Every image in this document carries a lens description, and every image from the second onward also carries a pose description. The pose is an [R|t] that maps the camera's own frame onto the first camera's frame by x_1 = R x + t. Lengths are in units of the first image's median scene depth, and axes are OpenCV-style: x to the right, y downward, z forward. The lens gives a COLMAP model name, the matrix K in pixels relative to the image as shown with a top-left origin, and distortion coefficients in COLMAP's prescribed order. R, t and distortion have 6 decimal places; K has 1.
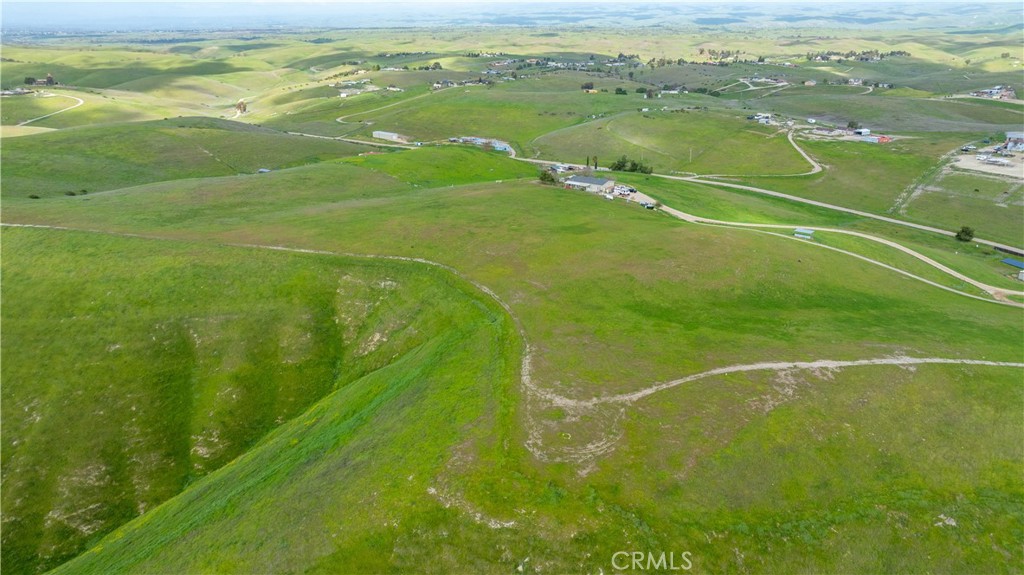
lens RADIAL K [[728.1, 0, 509.4], [0, 728.1, 282.6], [0, 0, 1]] dist [-0.030422, 0.029010]
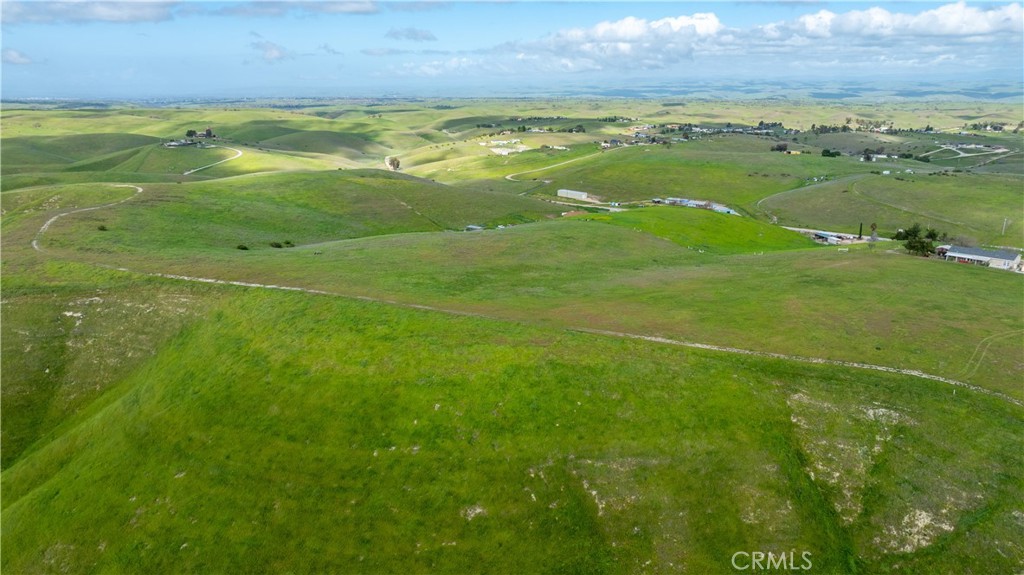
lens RADIAL K [[728.1, 0, 509.4], [0, 728.1, 282.6], [0, 0, 1]] dist [-0.030422, 0.029010]
pose [[0.991356, 0.040781, -0.124701, -0.379878], [-0.052129, 0.994655, -0.089133, -0.034137], [0.120400, 0.094863, 0.988183, 0.351152]]
